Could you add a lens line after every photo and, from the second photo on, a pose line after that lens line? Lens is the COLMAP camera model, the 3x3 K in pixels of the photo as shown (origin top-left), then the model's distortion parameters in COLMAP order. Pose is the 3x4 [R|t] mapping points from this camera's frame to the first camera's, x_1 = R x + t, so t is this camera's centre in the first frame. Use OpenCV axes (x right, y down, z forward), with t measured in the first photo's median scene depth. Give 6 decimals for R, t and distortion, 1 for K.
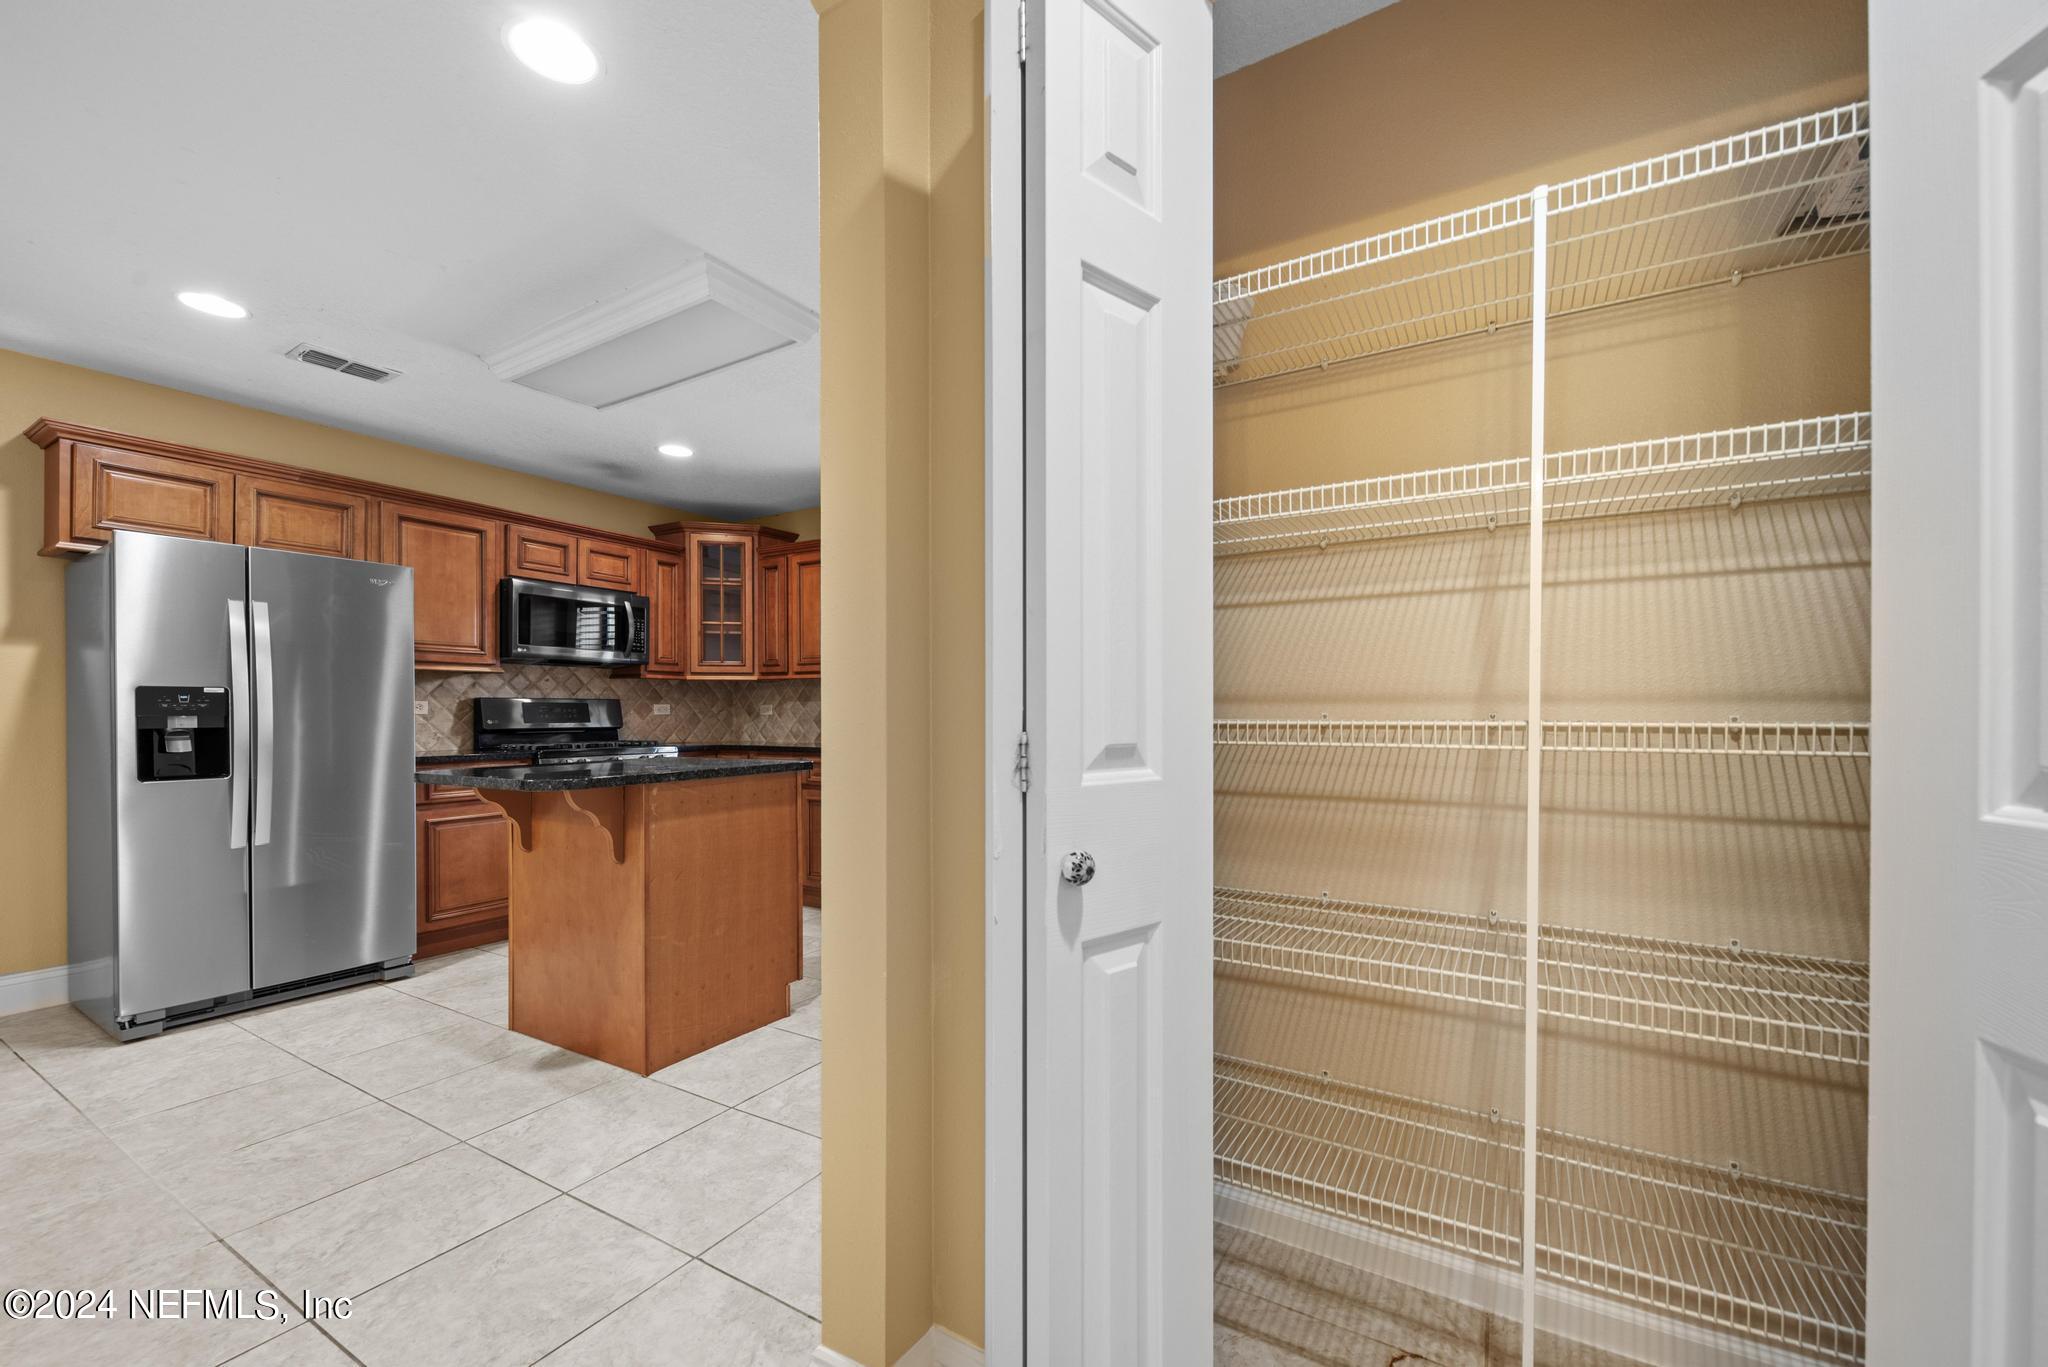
lens RADIAL K [[807.4, 0, 1035.8], [0, 807.4, 715.4], [0, 0, 1]] dist [0.011969, -0.005781]
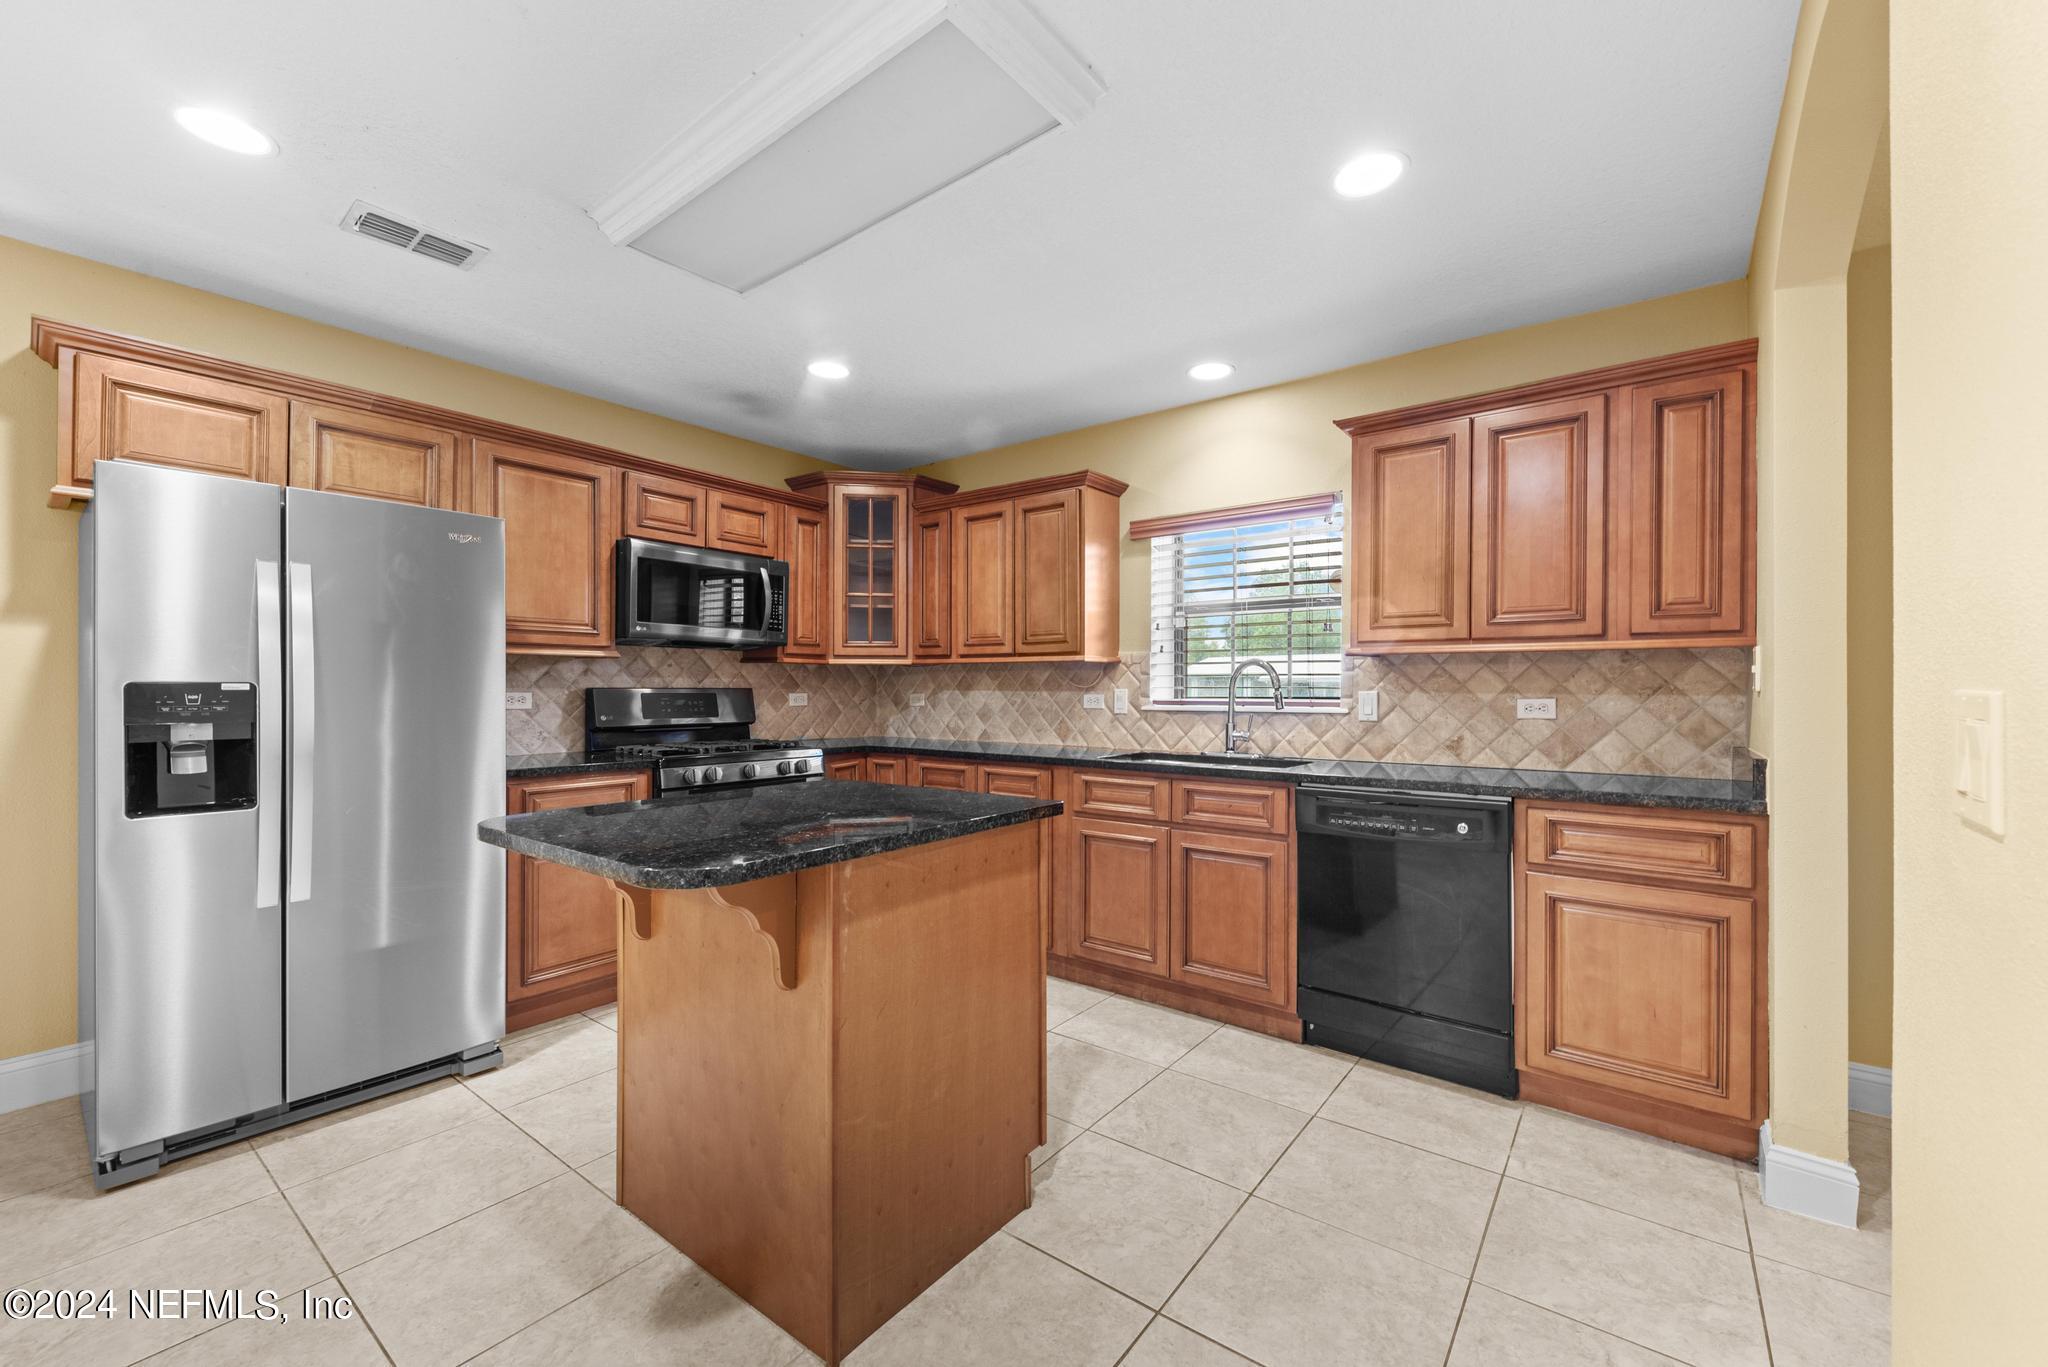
lens RADIAL K [[807.4, 0, 1029.3], [0, 807.4, 691.6], [0, 0, 1]] dist [0.011969, -0.005781]
pose [[0.992798, 0.005988, -0.119654, -0.225874], [-0.006015, 0.999982, 0.000139, -0.030014], [0.119653, 0.000582, 0.992816, 0.362027]]
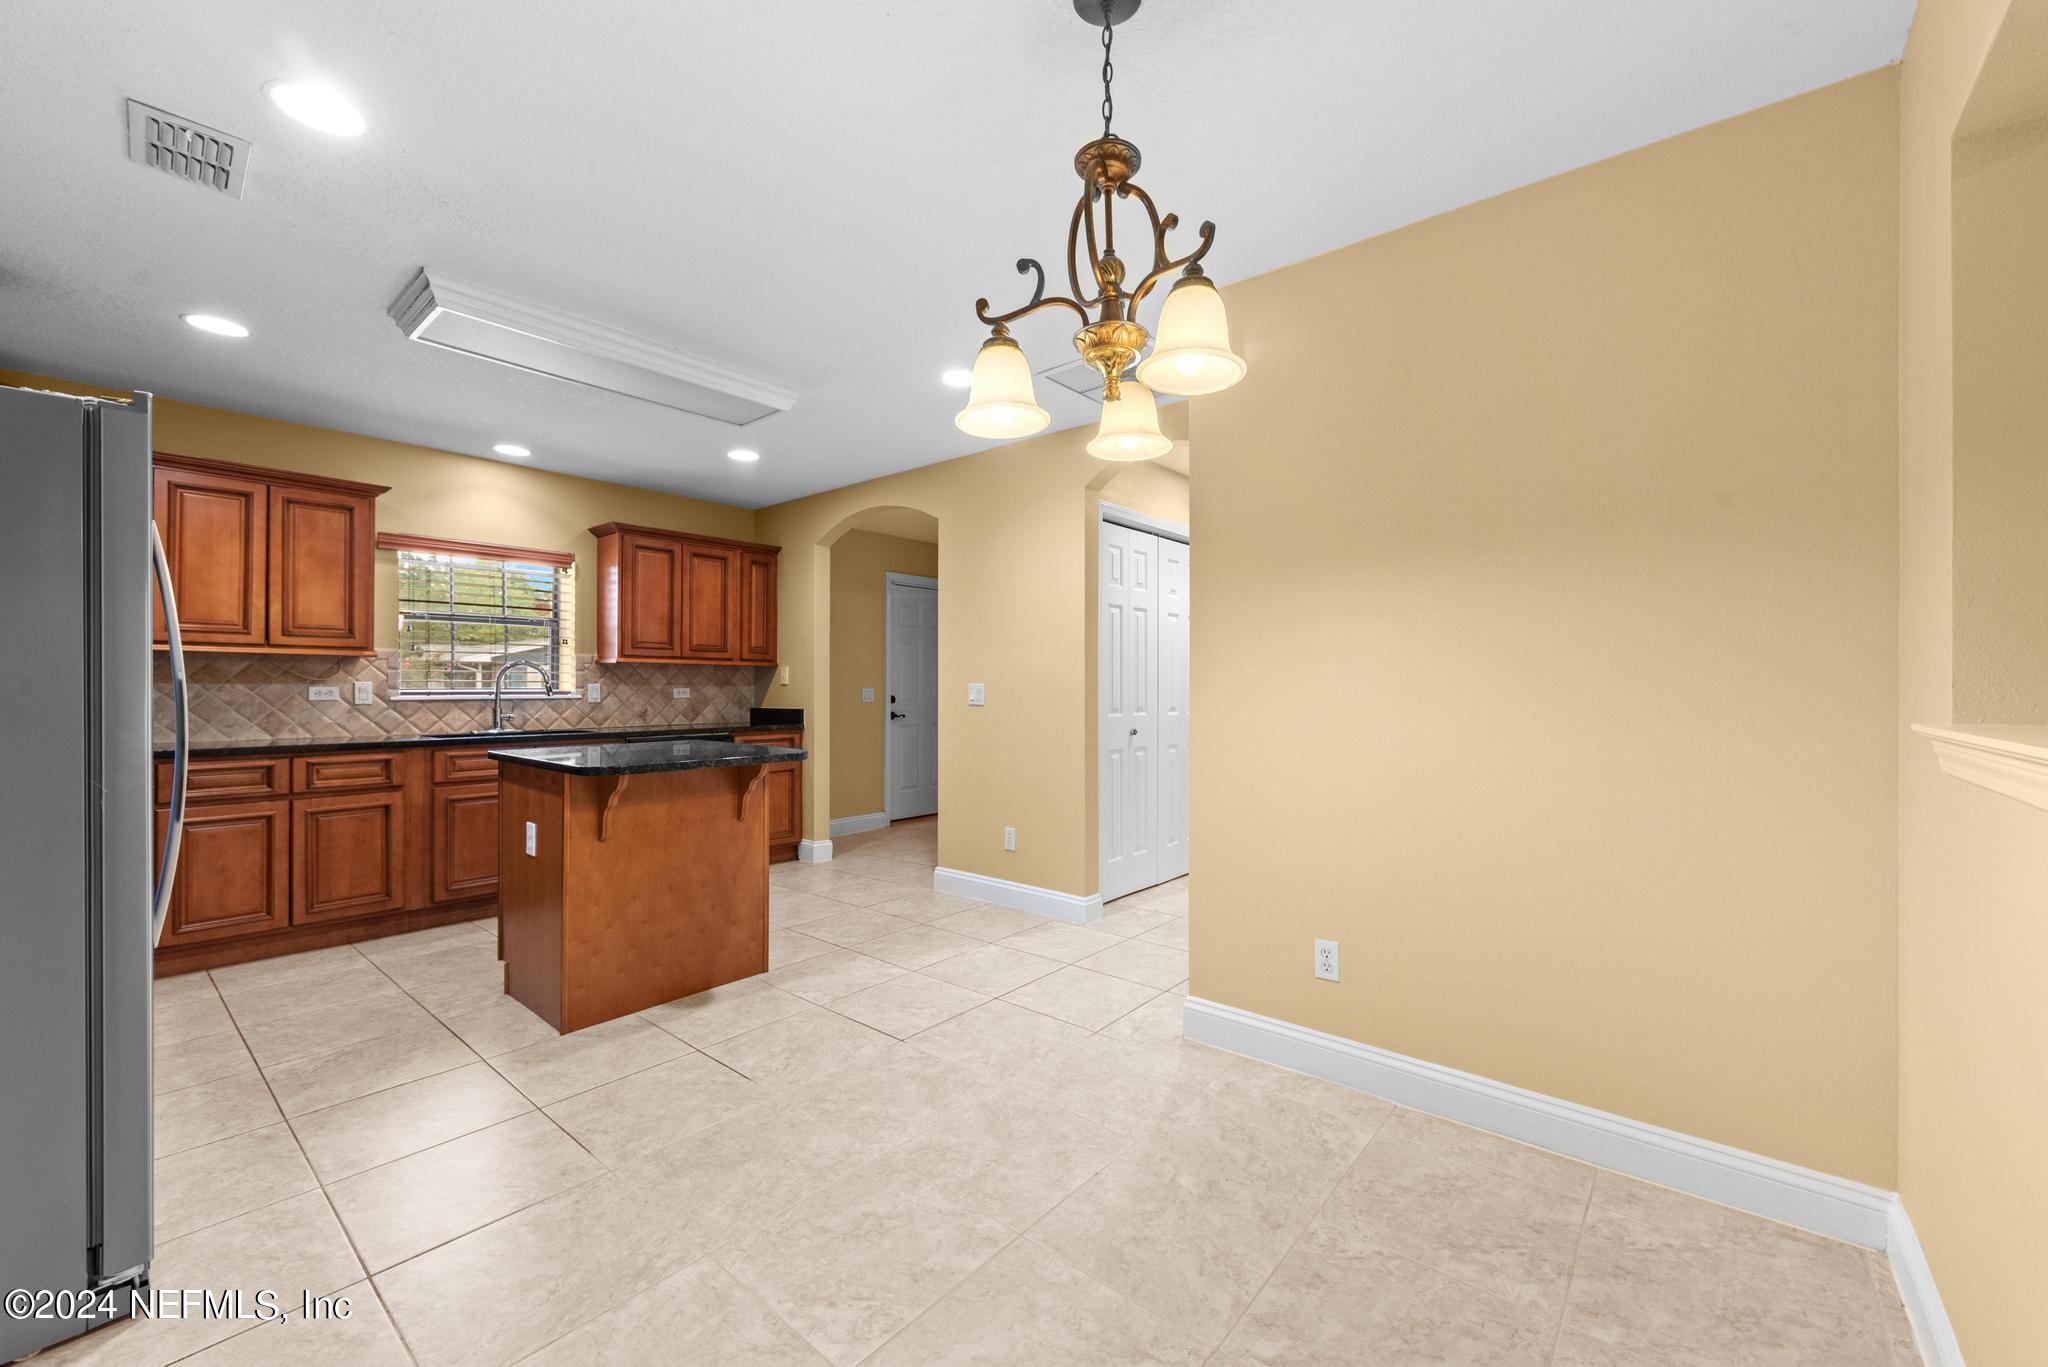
lens RADIAL K [[807.4, 0, 1032.5], [0, 807.4, 688.3], [0, 0, 1]] dist [0.011969, -0.005781]
pose [[0.165308, 0.001991, 0.986240, -1.423871], [0.000252, 0.999998, -0.002061, -0.020367], [-0.986242, 0.000589, 0.165307, 0.276078]]
